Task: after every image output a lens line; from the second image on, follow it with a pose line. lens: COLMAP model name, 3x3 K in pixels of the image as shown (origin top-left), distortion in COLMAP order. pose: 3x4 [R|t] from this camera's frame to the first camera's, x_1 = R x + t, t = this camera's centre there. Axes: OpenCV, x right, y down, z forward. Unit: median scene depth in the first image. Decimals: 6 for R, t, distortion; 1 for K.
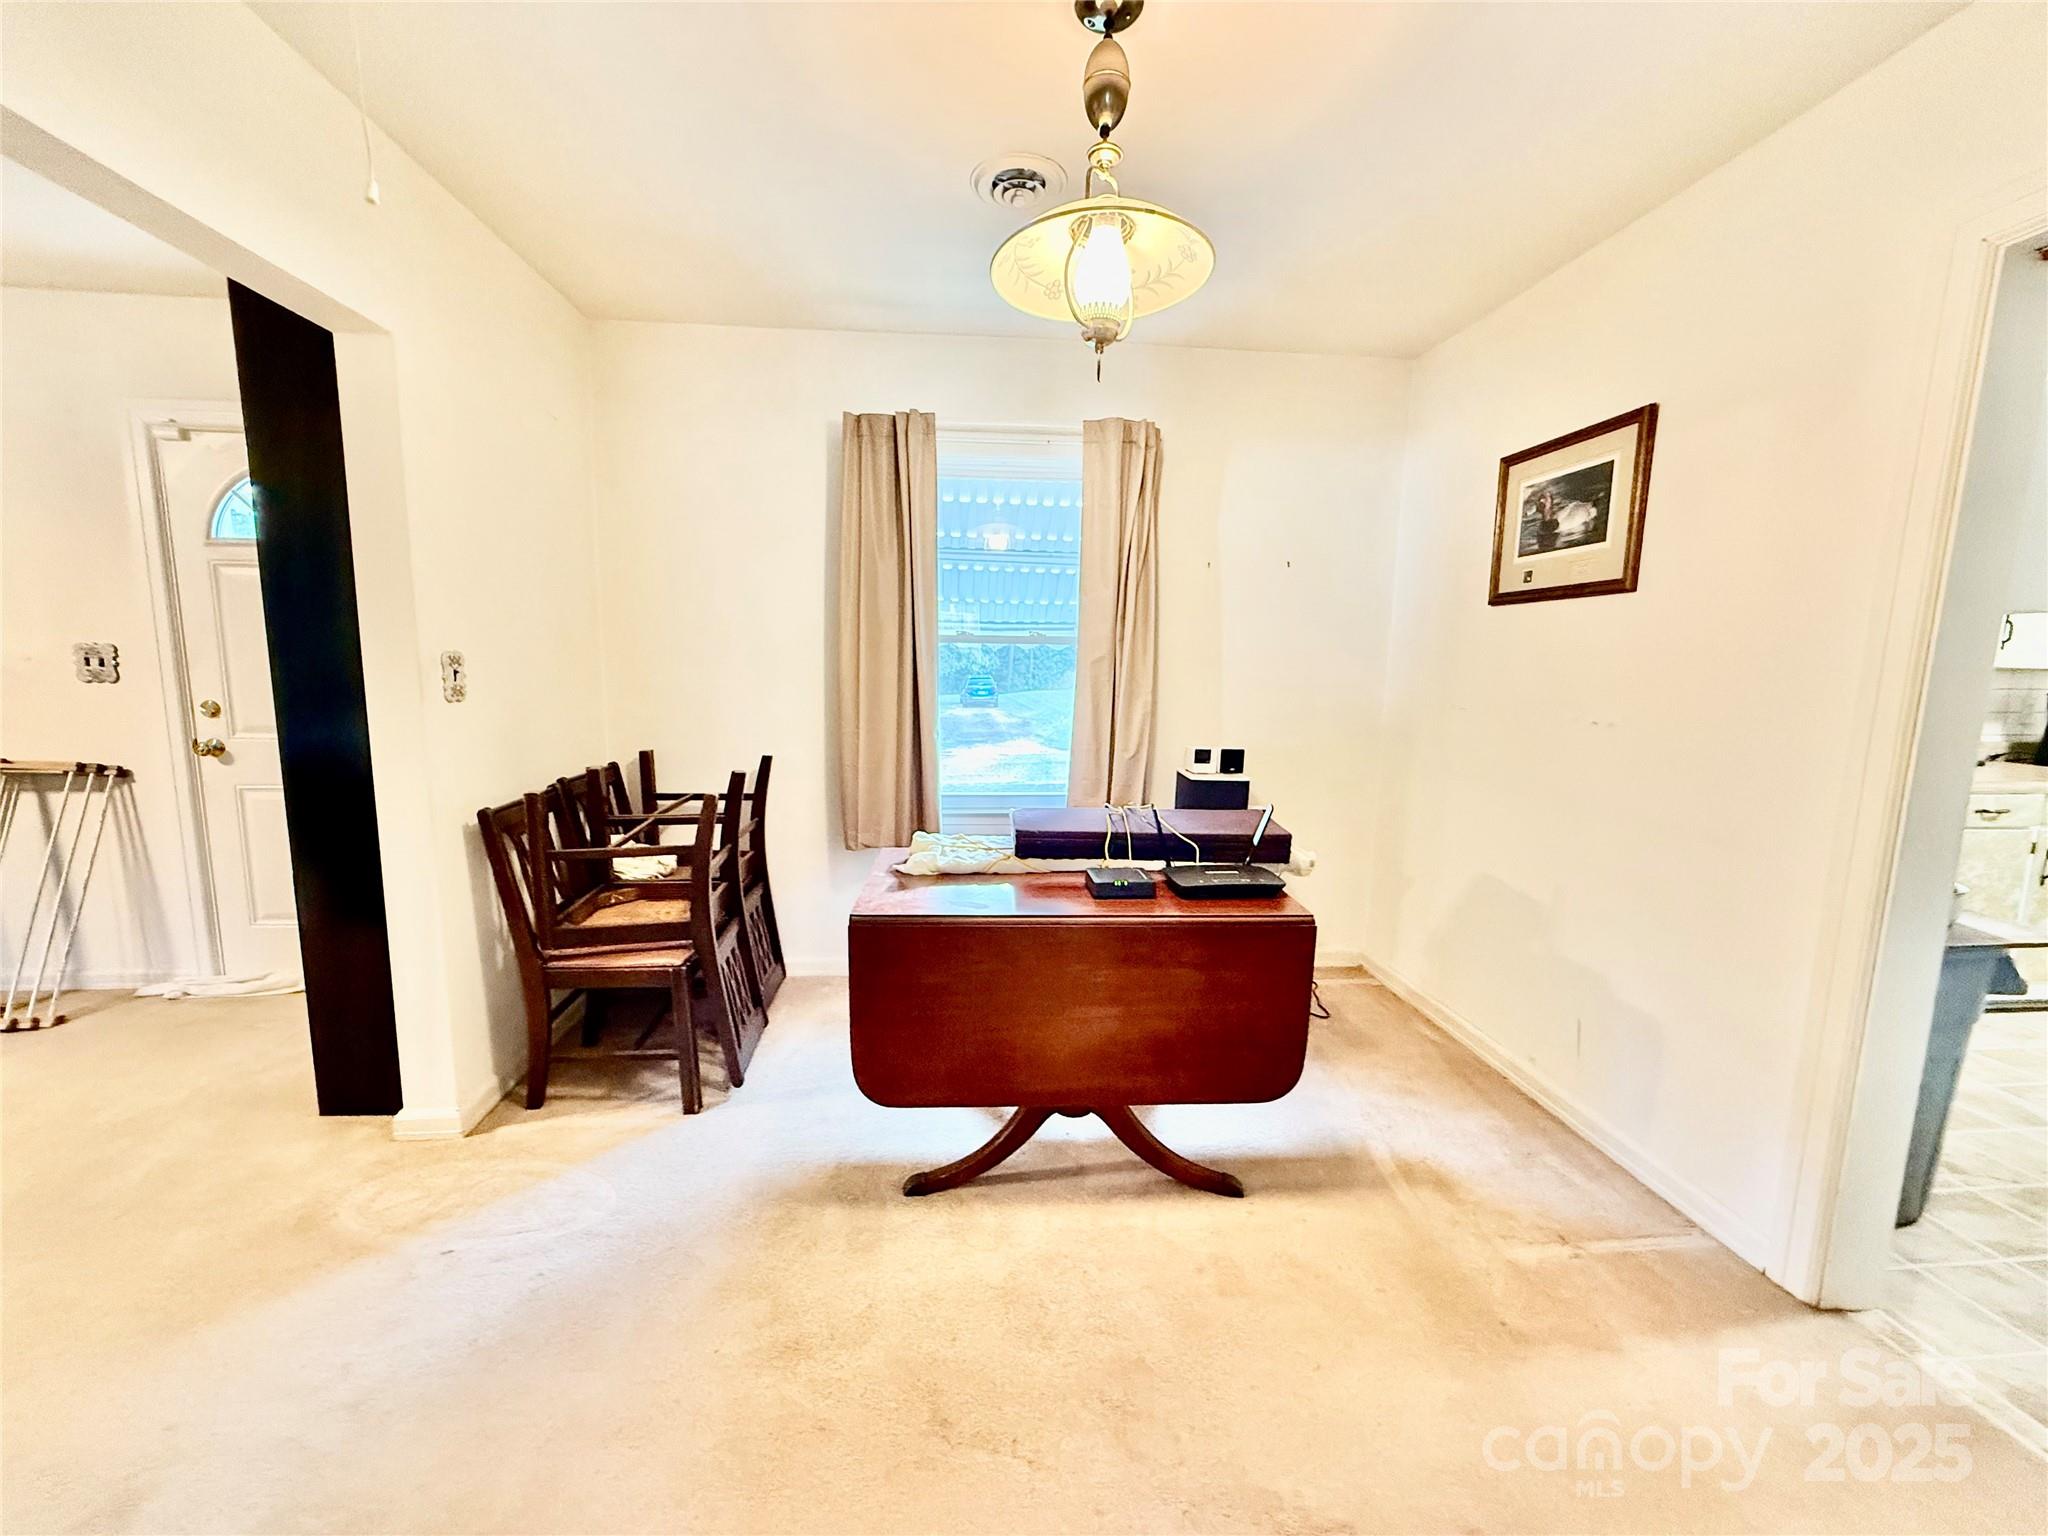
lens RADIAL K [[814.9, 0, 1024.0], [0, 814.9, 768.0], [0, 0, 1]] dist [0.000745, 0.000019]
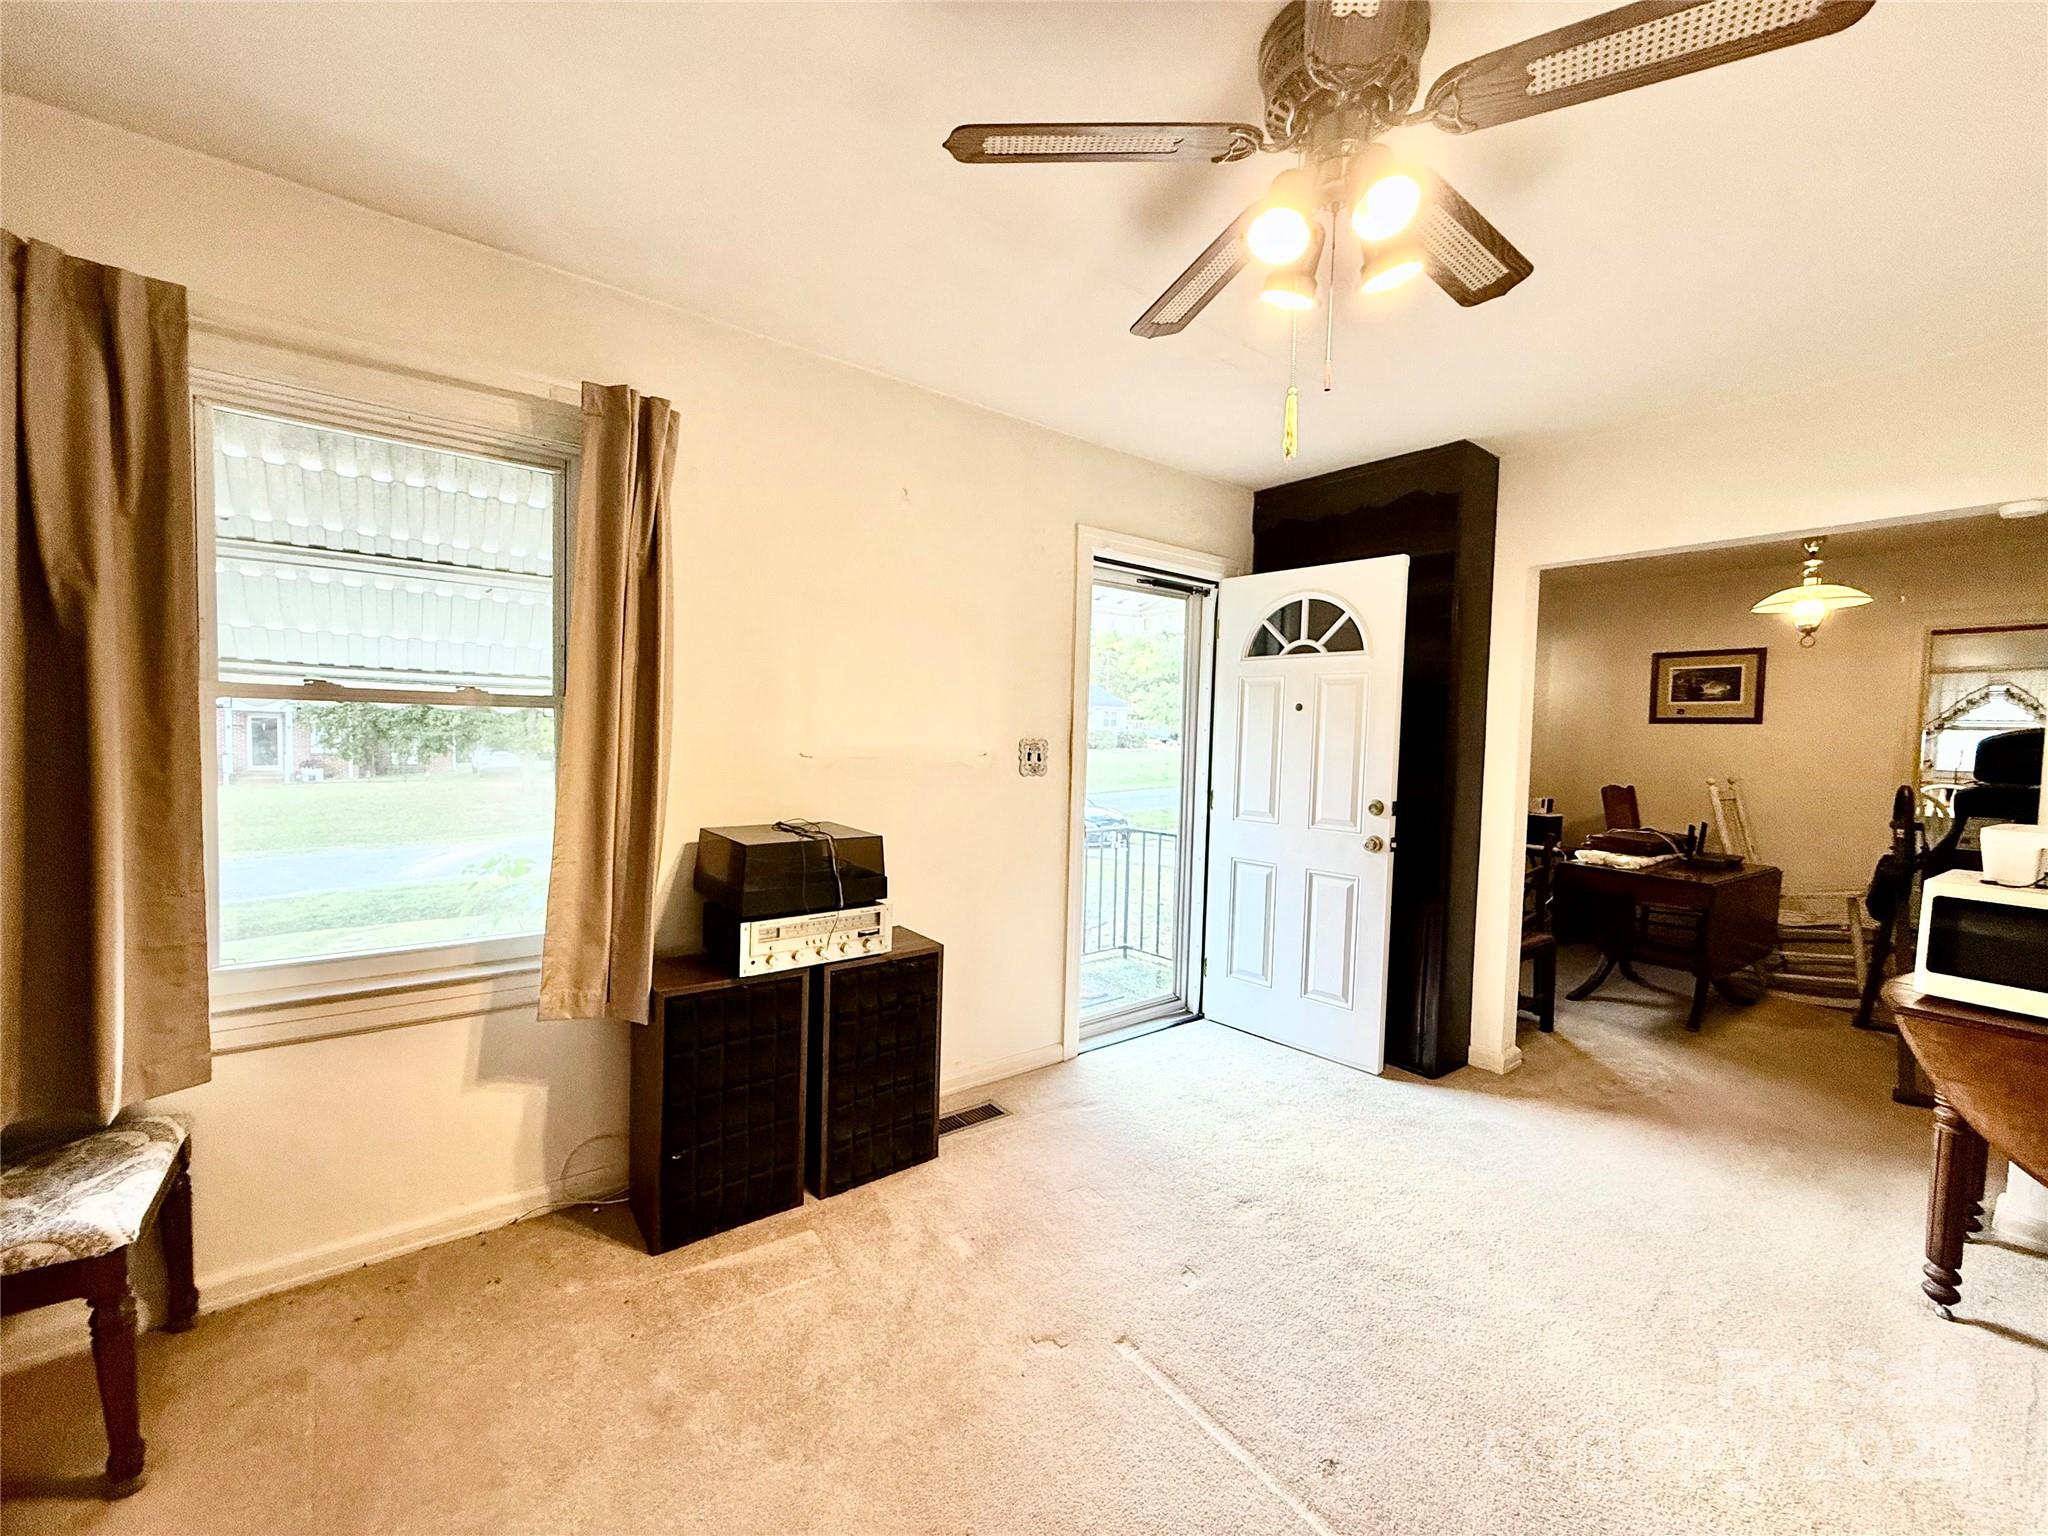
lens RADIAL K [[814.9, 0, 1024.0], [0, 814.9, 768.0], [0, 0, 1]] dist [0.000745, 0.000019]
pose [[0.844829, -0.017174, 0.534761, -1.932432], [0.059288, 0.996334, -0.061668, -0.057339], [-0.531742, 0.083804, 0.842750, 0.127347]]
